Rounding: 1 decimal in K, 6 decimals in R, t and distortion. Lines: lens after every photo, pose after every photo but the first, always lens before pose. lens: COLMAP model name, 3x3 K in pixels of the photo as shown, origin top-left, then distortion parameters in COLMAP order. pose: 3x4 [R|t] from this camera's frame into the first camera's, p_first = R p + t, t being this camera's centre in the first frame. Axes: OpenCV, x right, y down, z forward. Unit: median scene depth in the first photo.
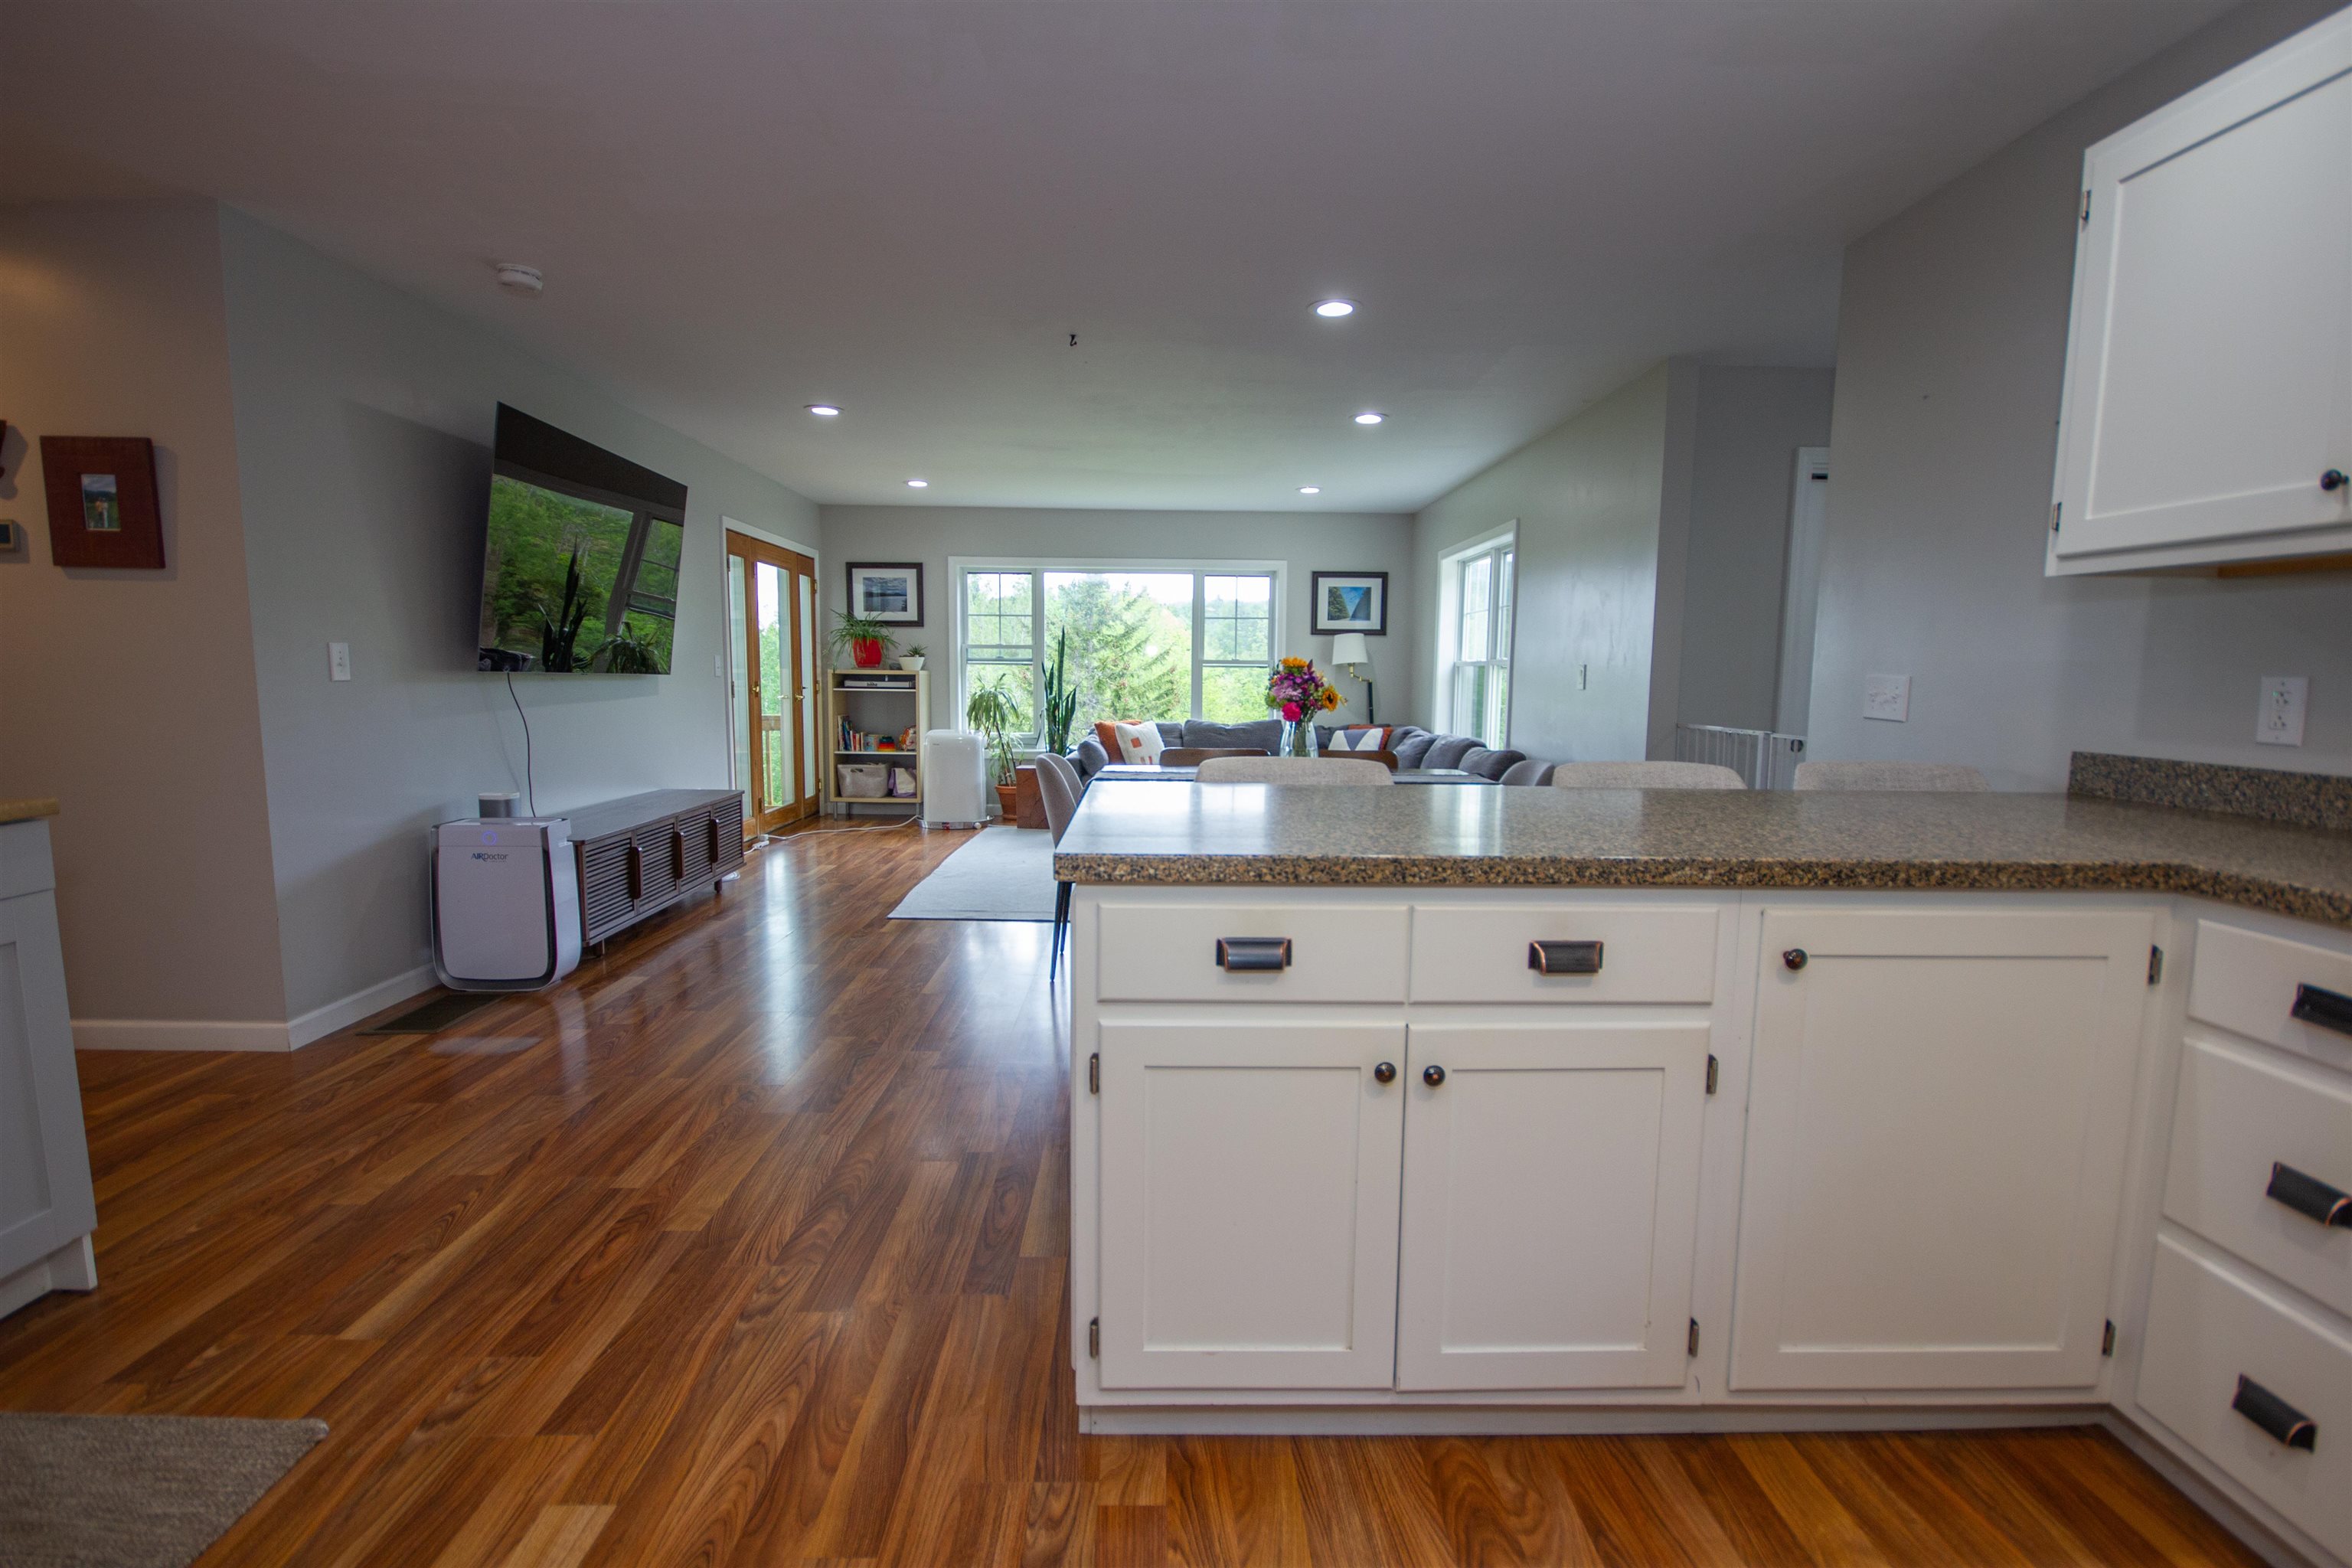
lens RADIAL K [[1078.4, 0, 1182.3], [0, 1078.4, 785.9], [0, 0, 1]] dist [-0.008400, -0.005974]
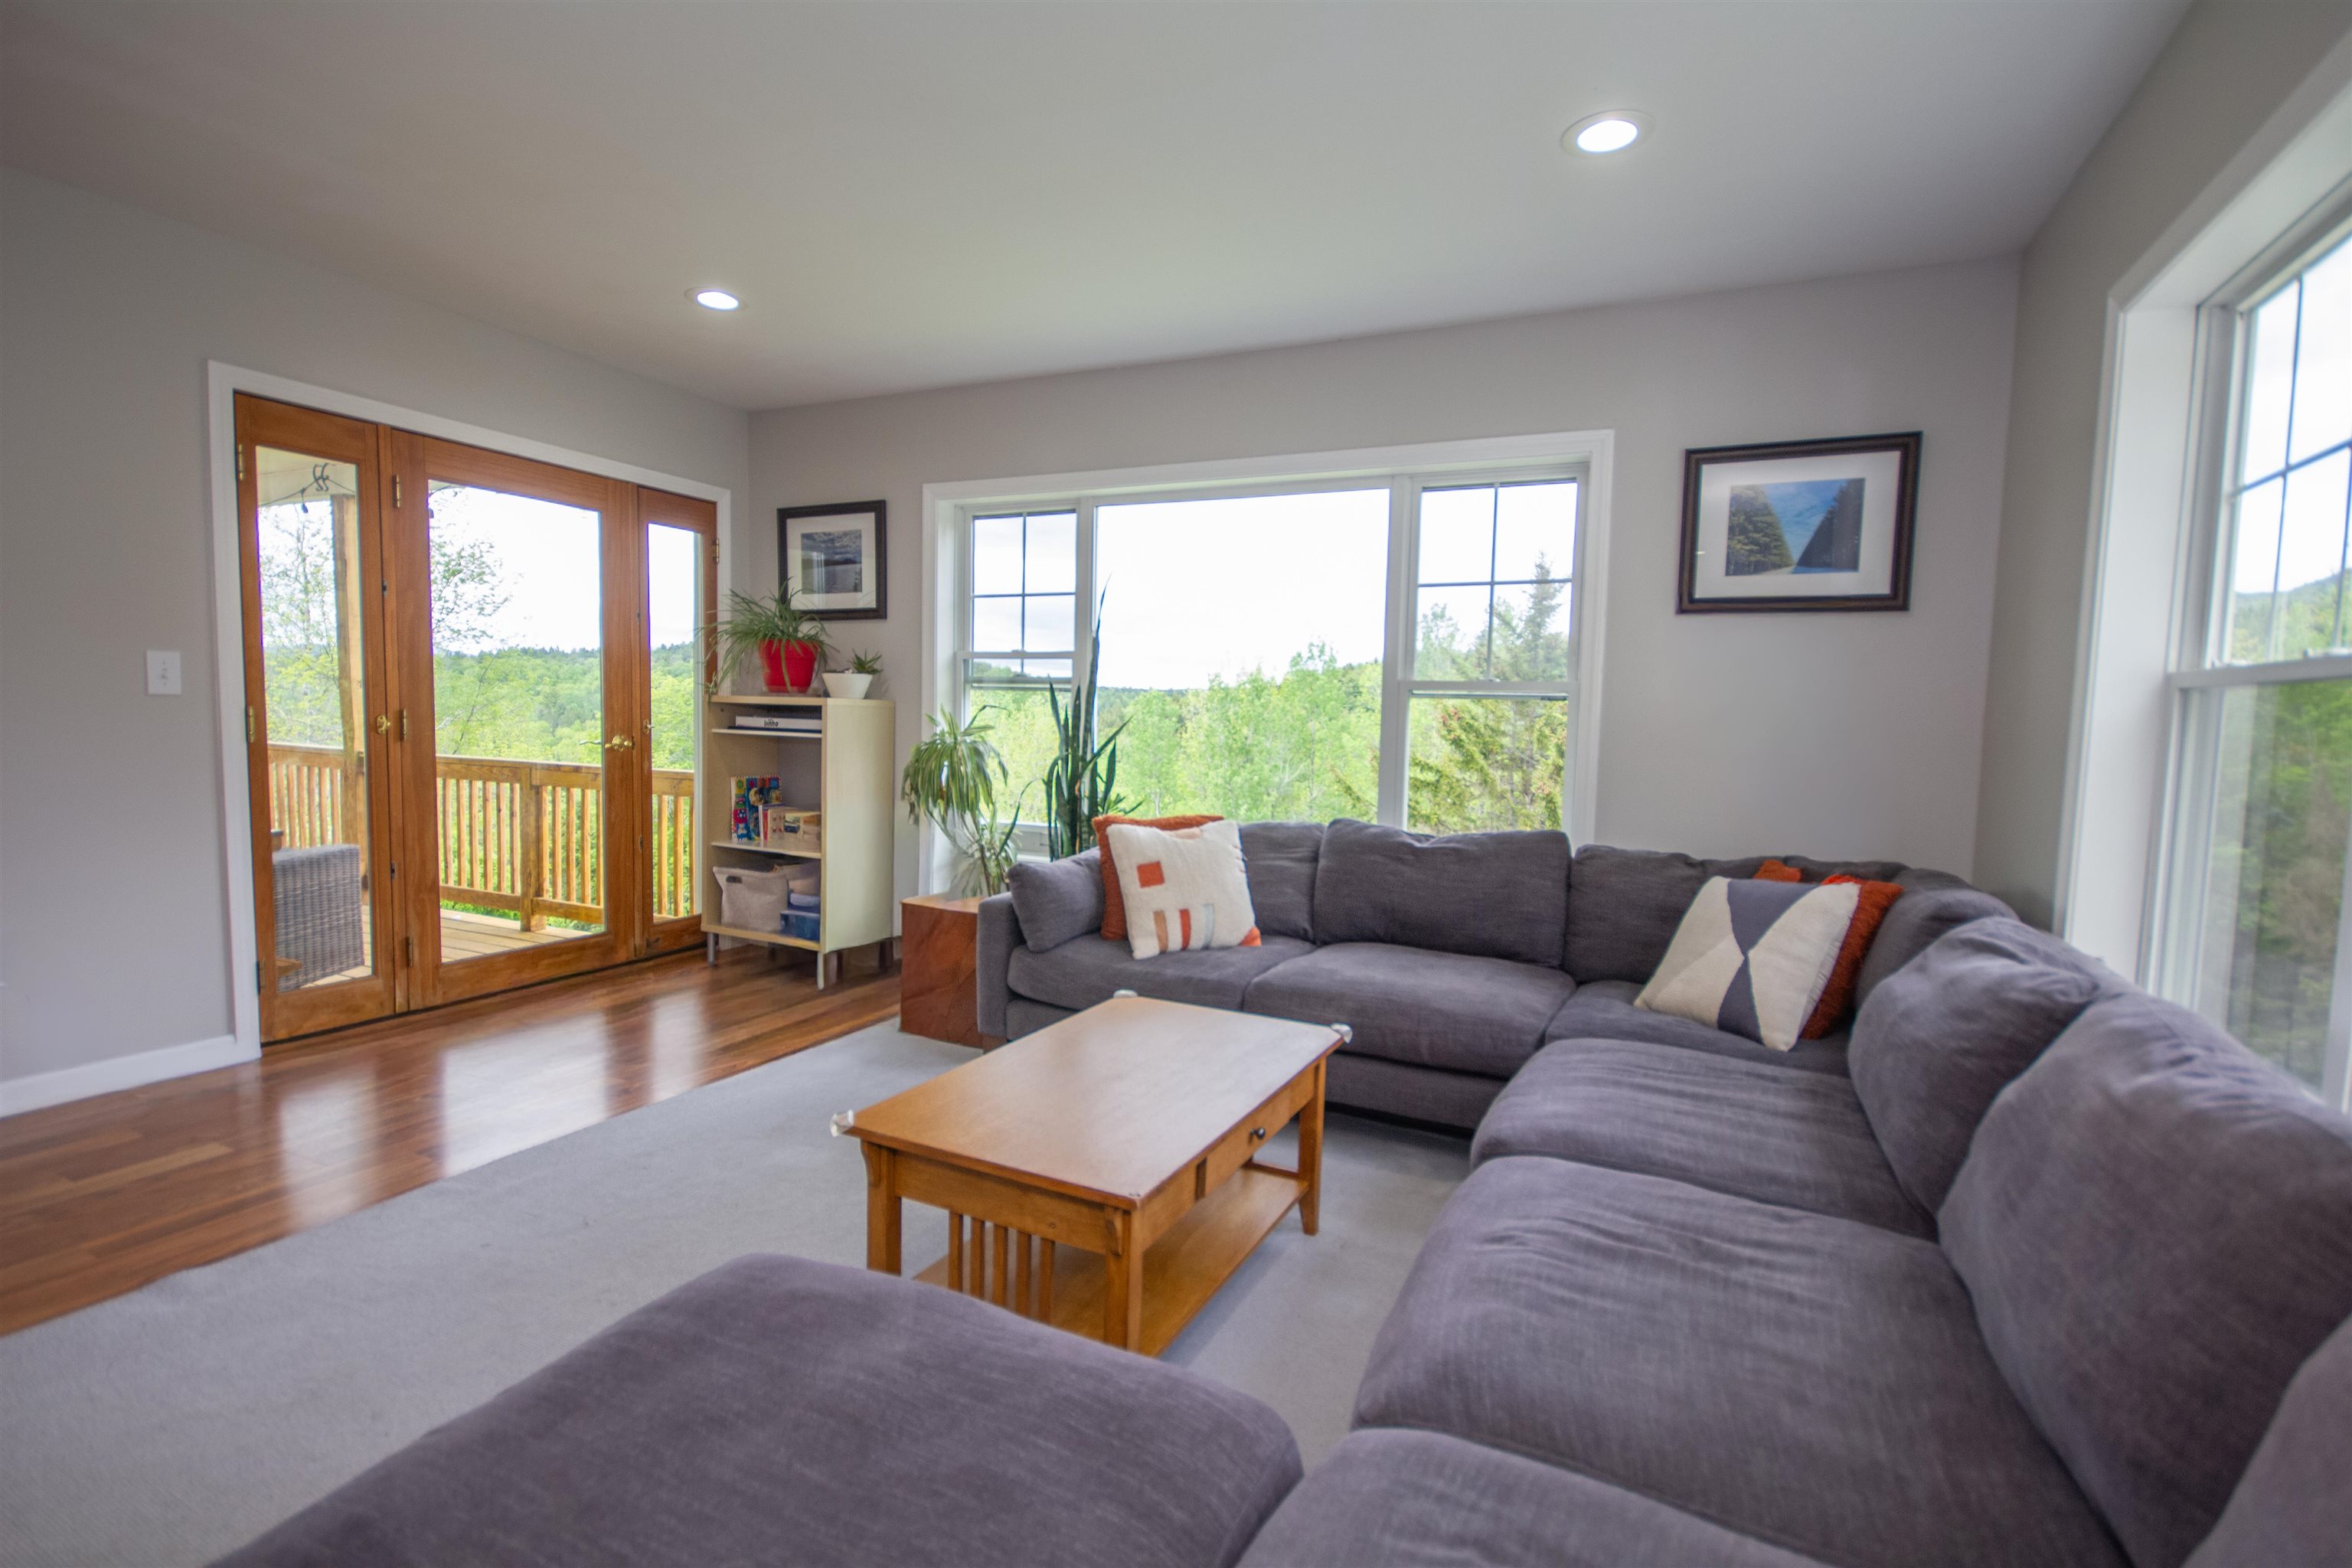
lens RADIAL K [[1078.4, 0, 1178.2], [0, 1078.4, 784.5], [0, 0, 1]] dist [-0.008400, -0.005974]
pose [[0.892576, 0.042181, -0.448919, 0.136338], [-0.068139, 0.996799, -0.041818, -0.052173], [0.445718, 0.067915, 0.892593, 0.585975]]
